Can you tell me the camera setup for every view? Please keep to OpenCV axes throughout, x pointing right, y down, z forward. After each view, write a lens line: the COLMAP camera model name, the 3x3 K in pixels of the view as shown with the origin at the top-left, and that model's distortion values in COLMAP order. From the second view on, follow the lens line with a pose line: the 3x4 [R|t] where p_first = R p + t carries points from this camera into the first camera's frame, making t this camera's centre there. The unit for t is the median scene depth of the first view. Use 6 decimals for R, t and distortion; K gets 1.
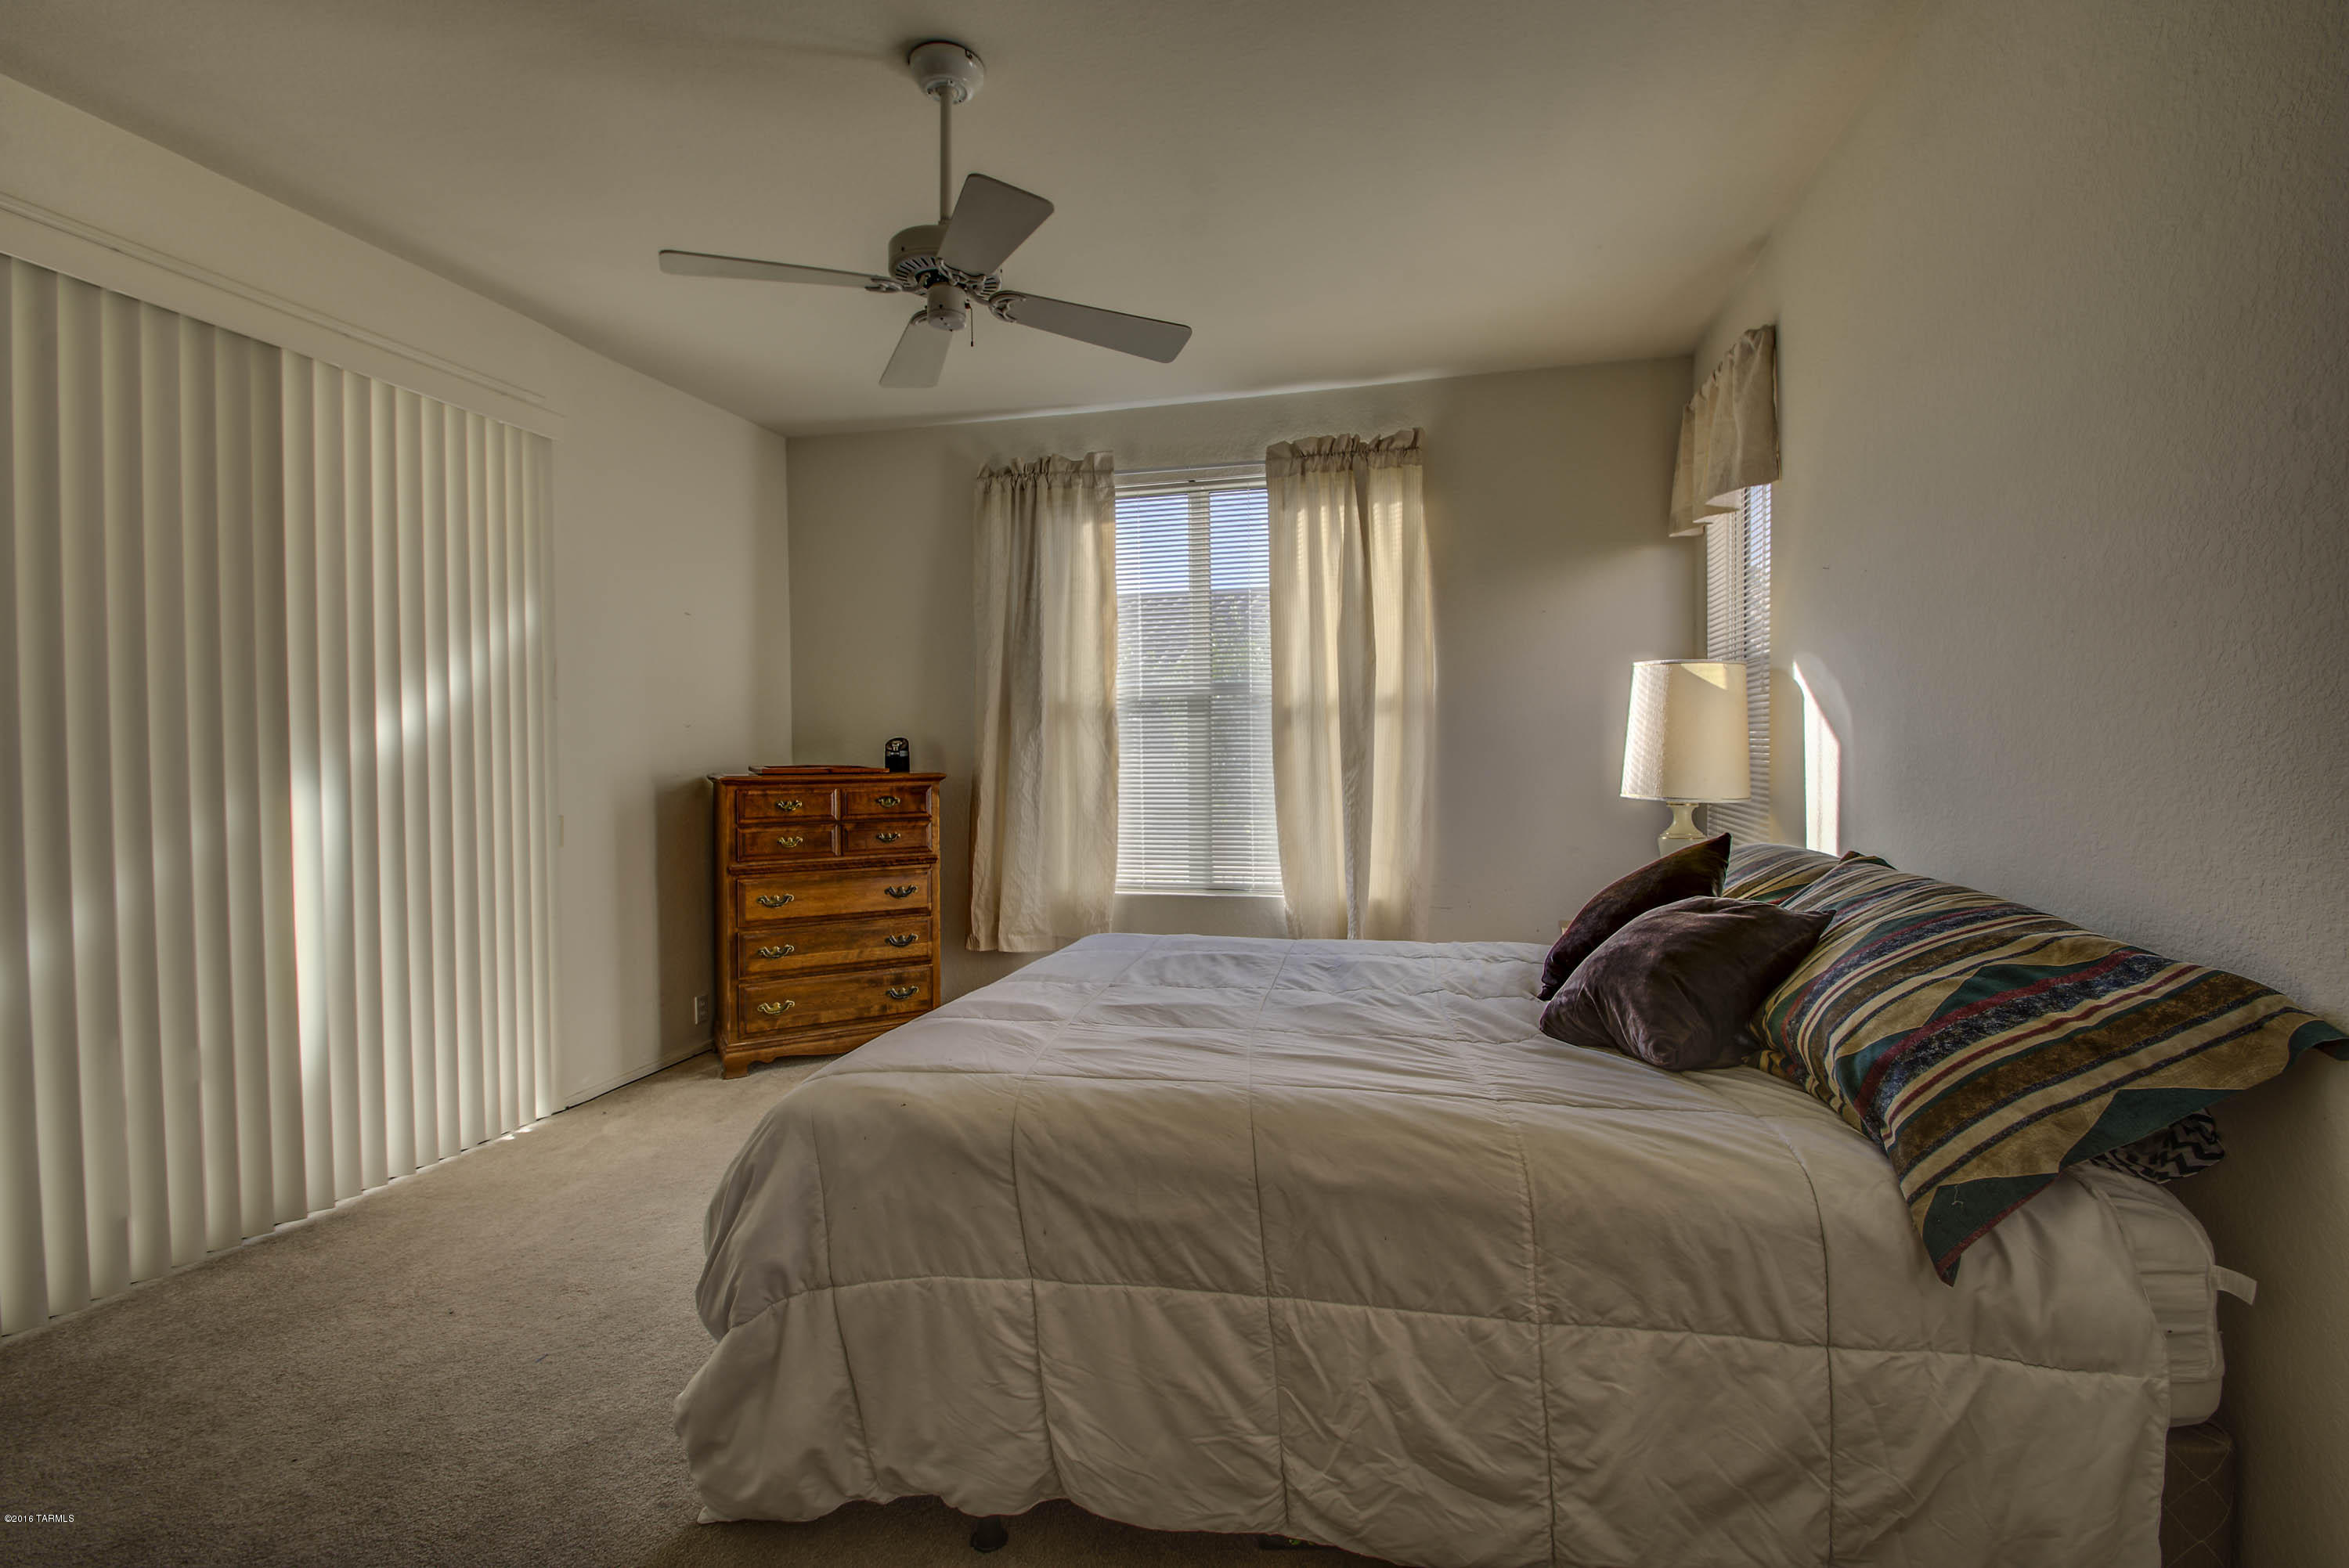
lens RADIAL K [[1028.4, 0, 1188.3], [0, 1028.4, 770.5], [0, 0, 1]] dist [0.003872, -0.011954]
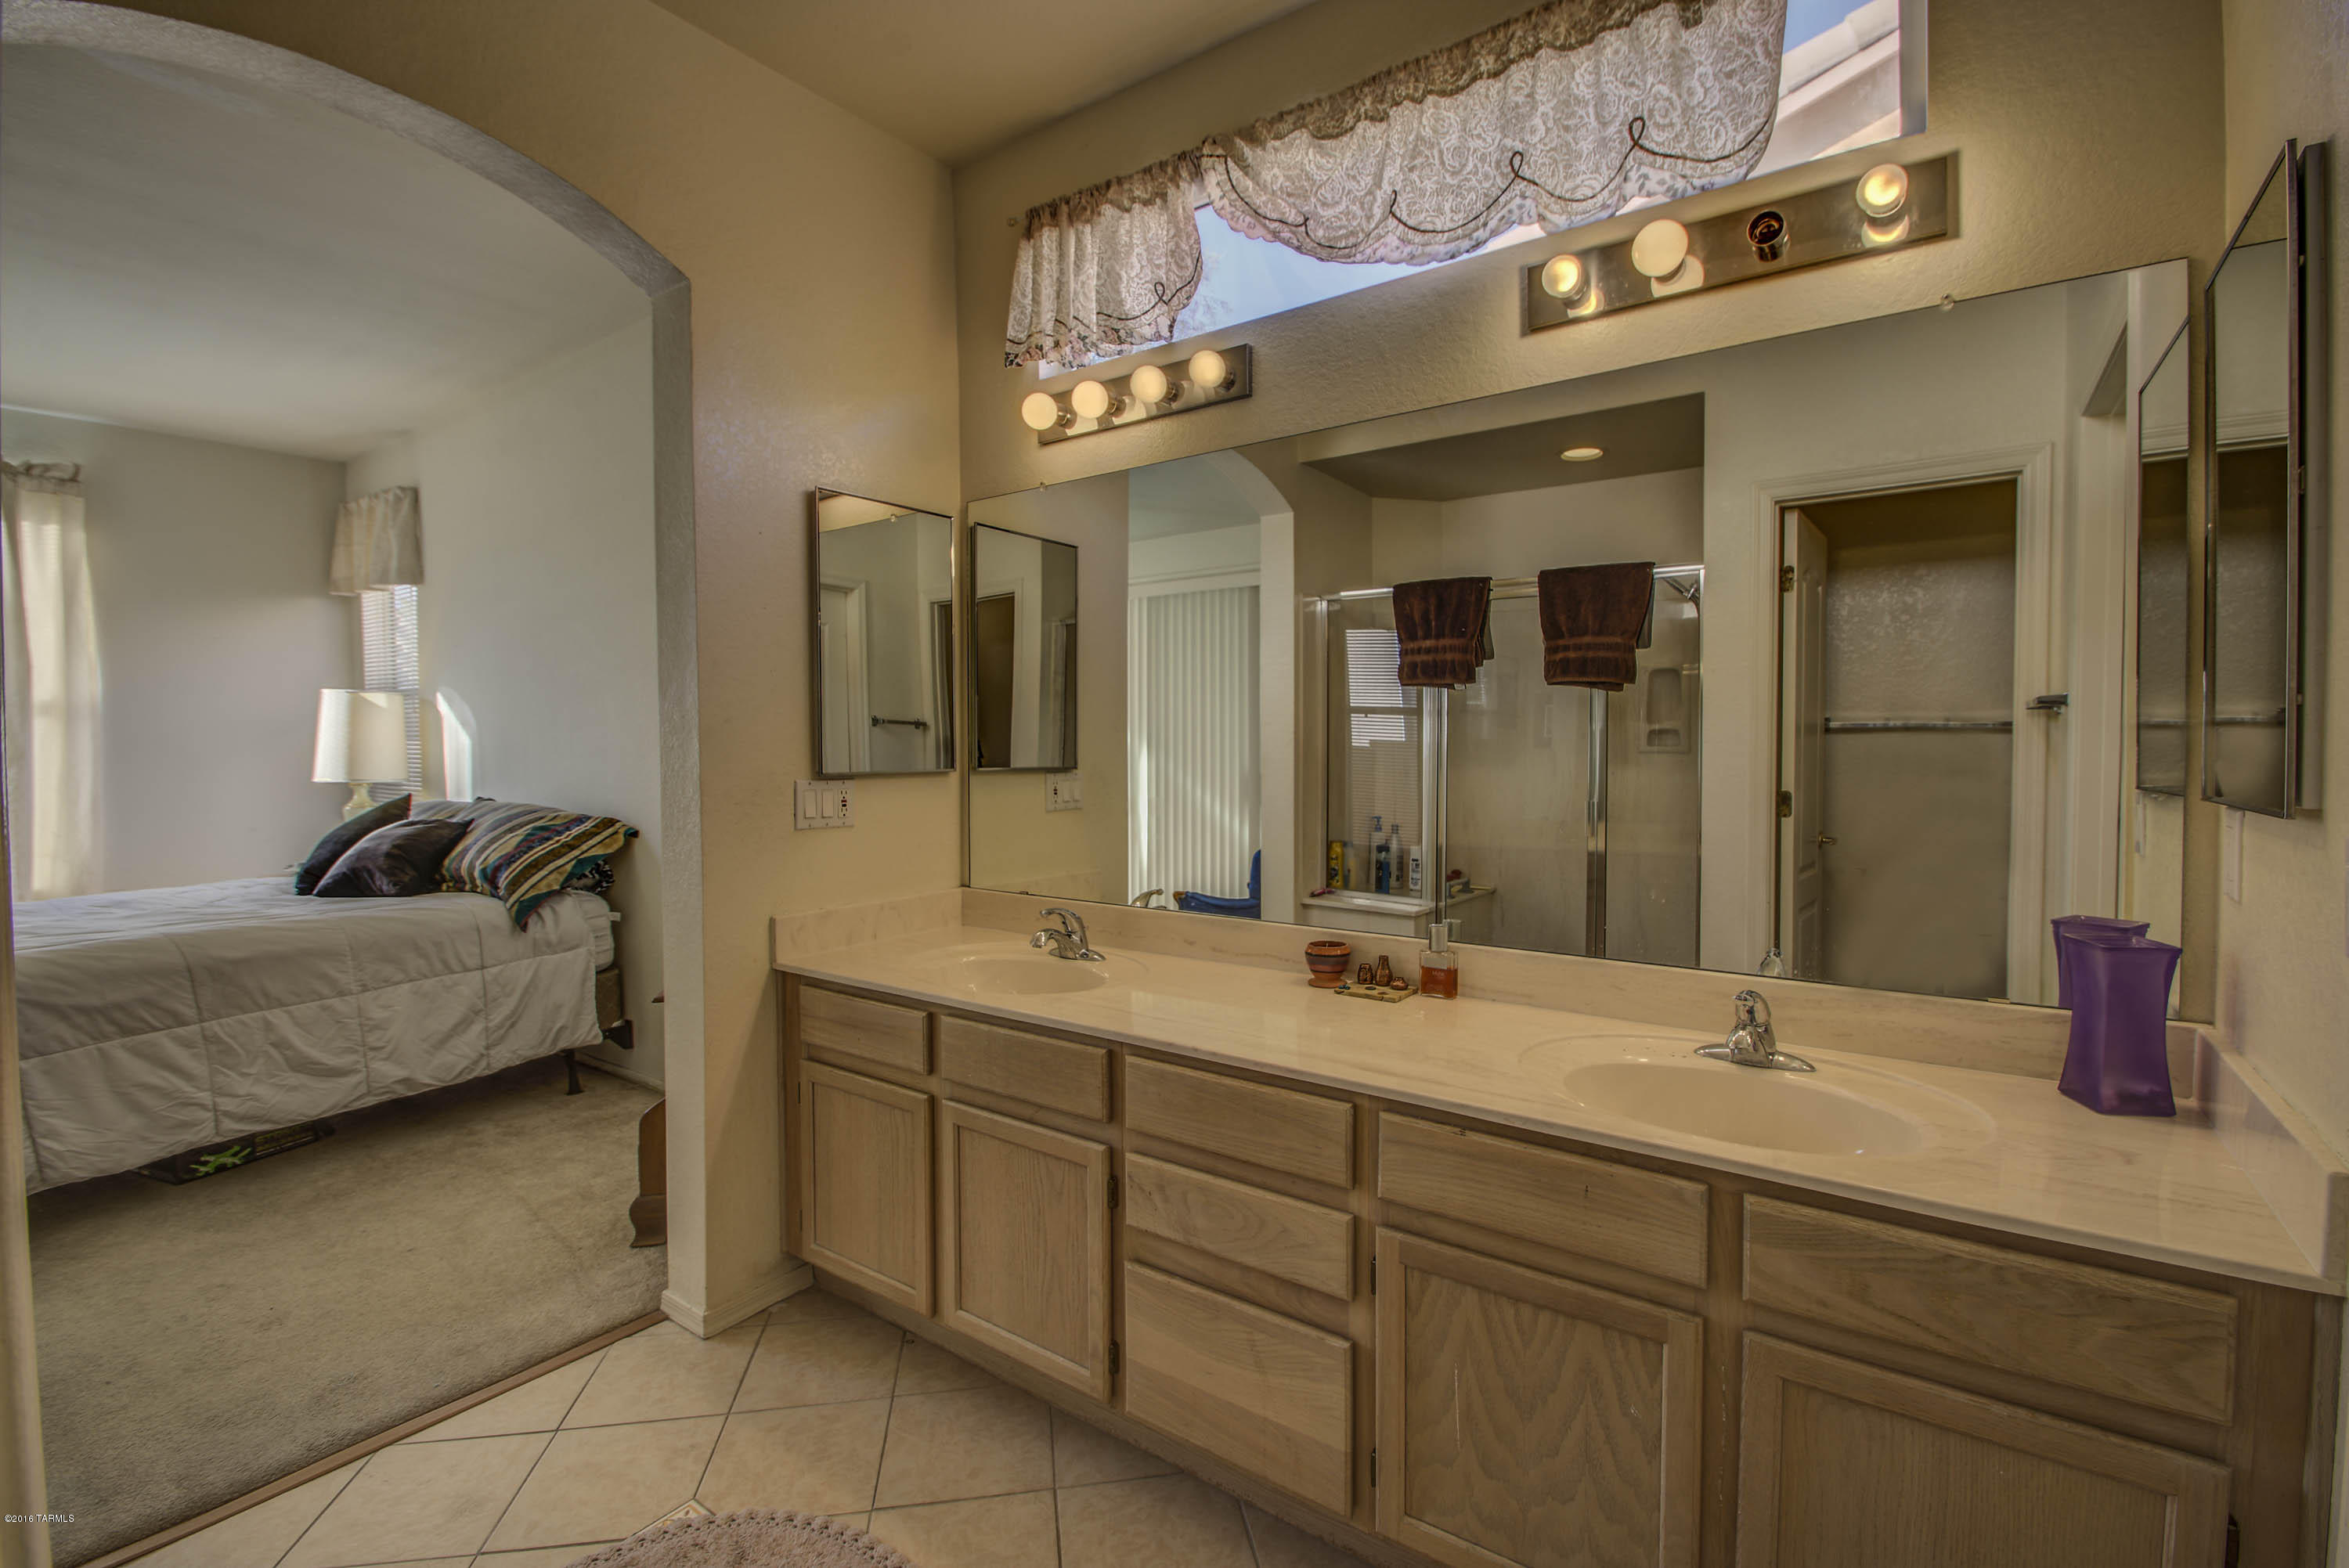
lens RADIAL K [[1028.4, 0, 1171.0], [0, 1028.4, 766.6], [0, 0, 1]] dist [0.003872, -0.011954]
pose [[0.374935, -0.018621, 0.926864, -0.885287], [0.024424, 0.999650, 0.010203, 0.038514], [-0.926729, 0.018813, 0.375259, -1.264178]]
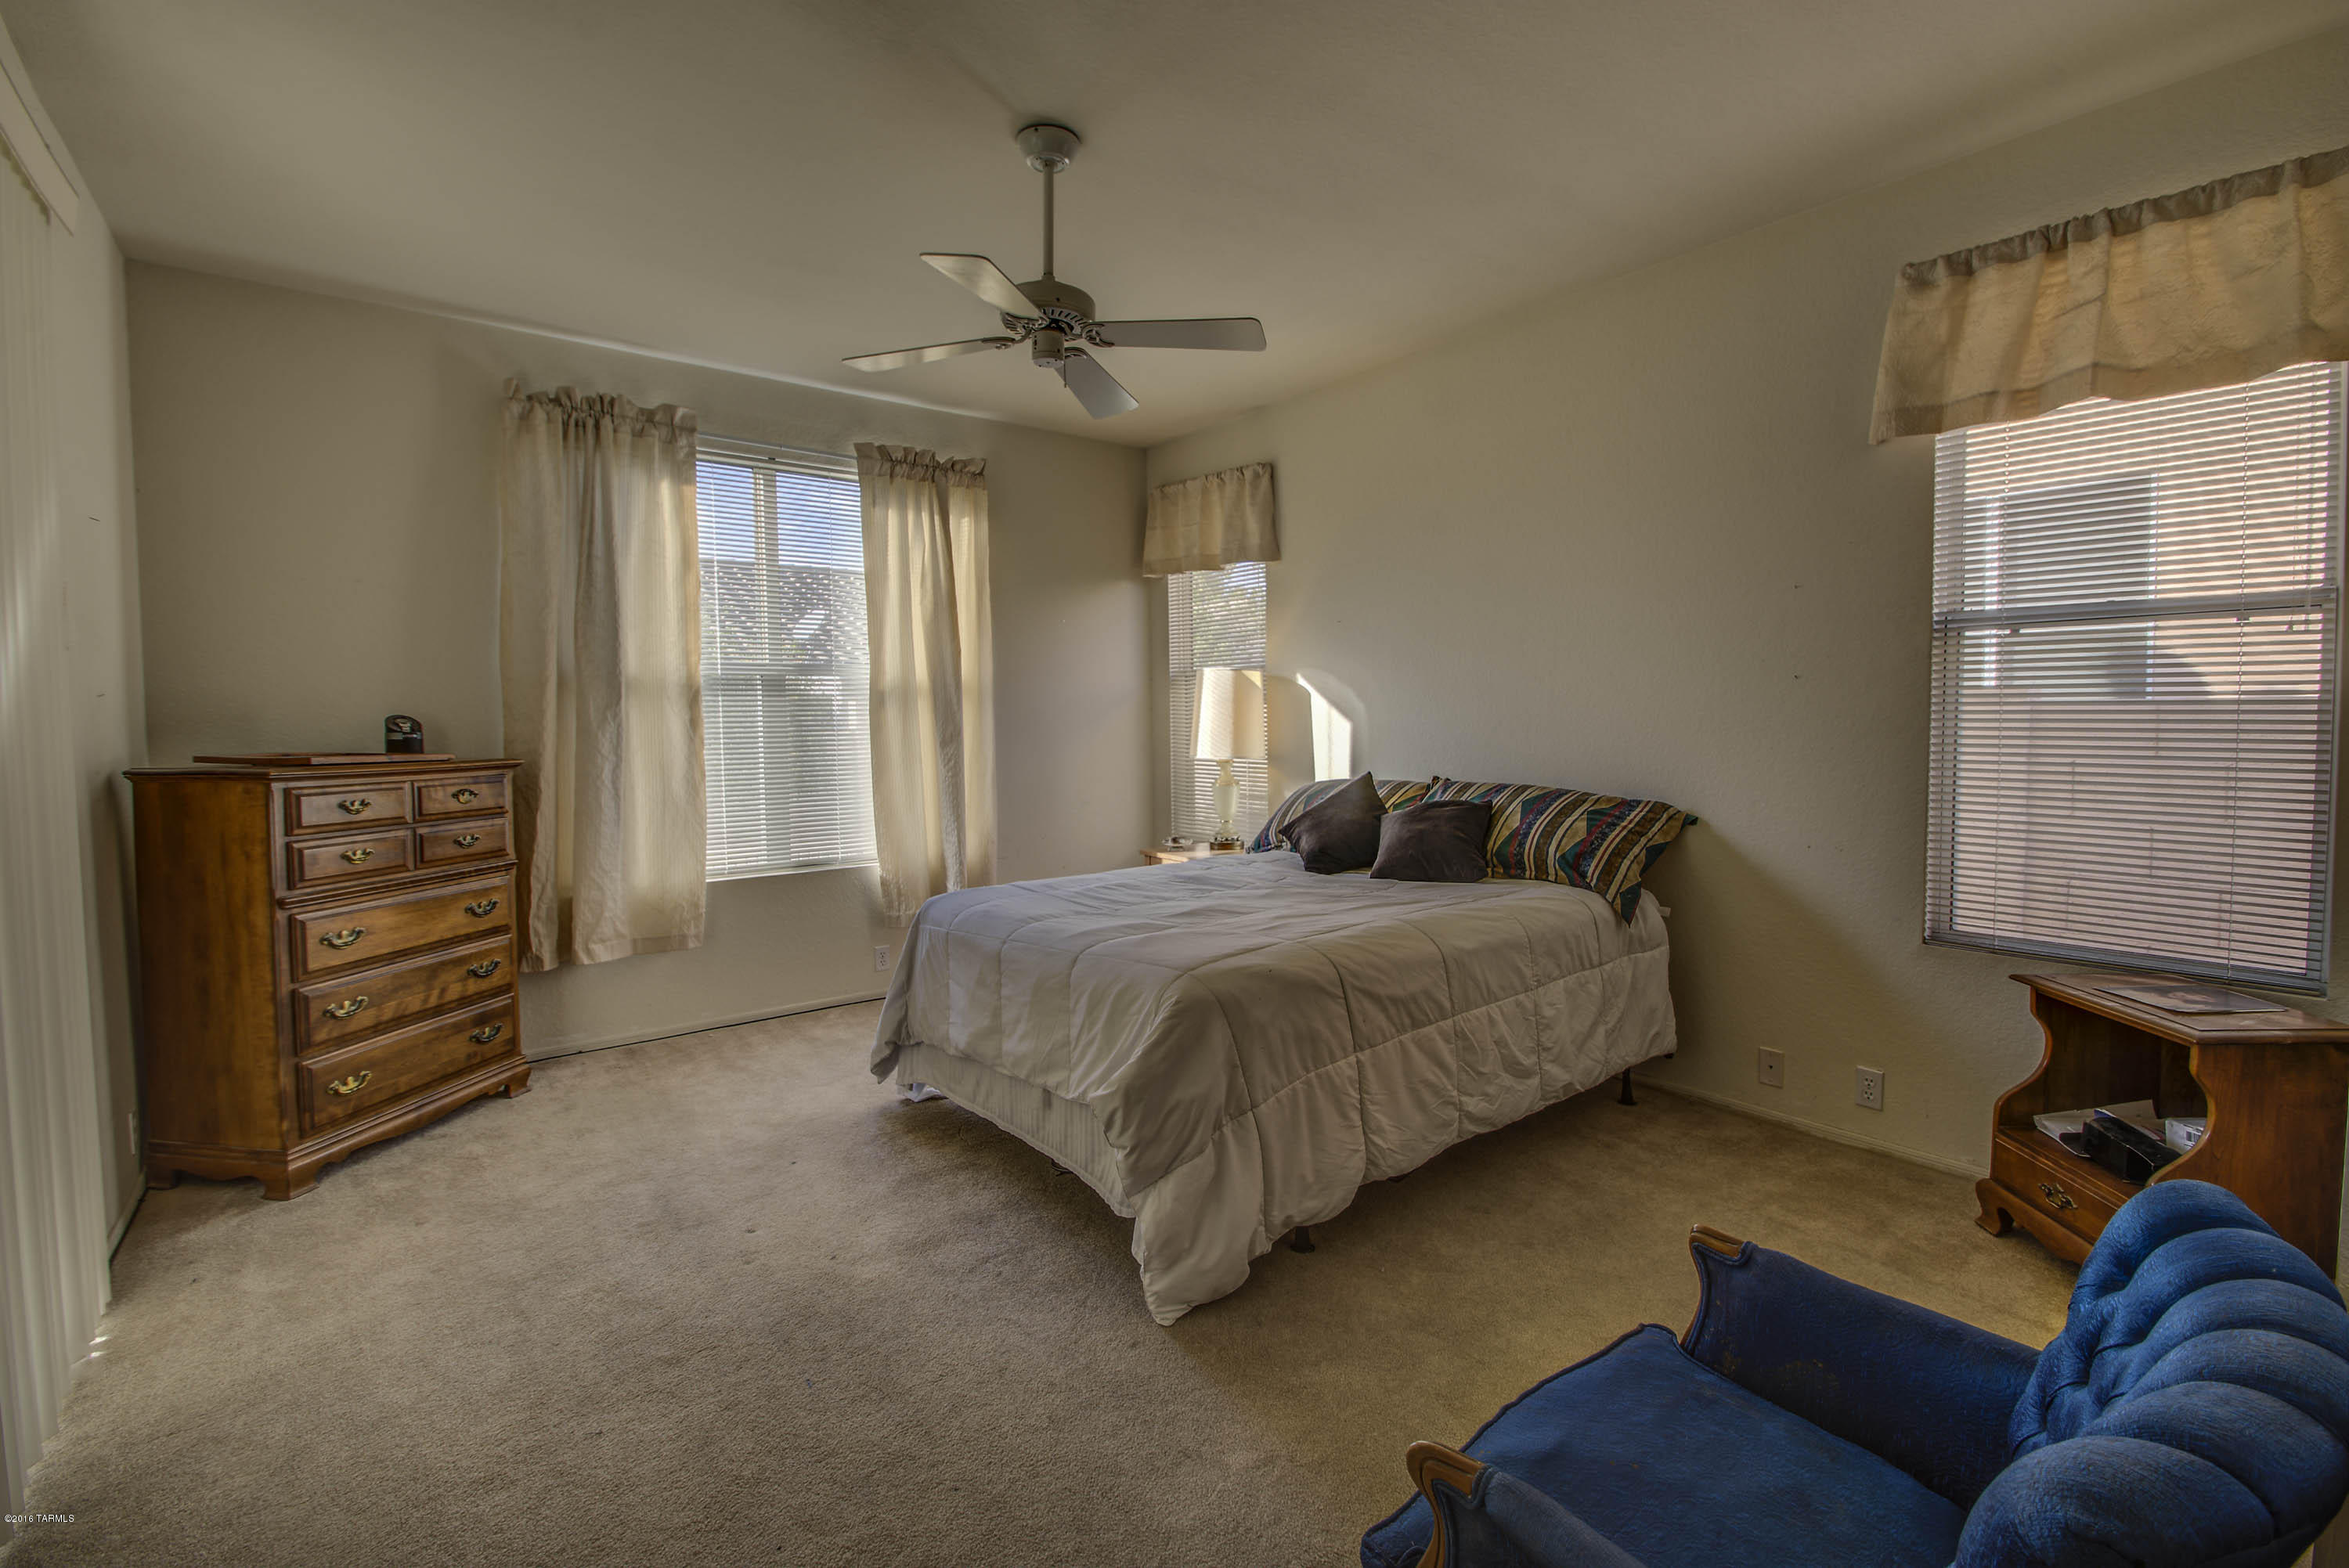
lens RADIAL K [[1028.4, 0, 1181.0], [0, 1028.4, 769.0], [0, 0, 1]] dist [0.003872, -0.011954]
pose [[0.614836, -0.034342, 0.787907, -1.440236], [0.022248, 0.999409, 0.026200, 0.002866], [-0.788341, 0.001421, 0.615236, 0.207433]]
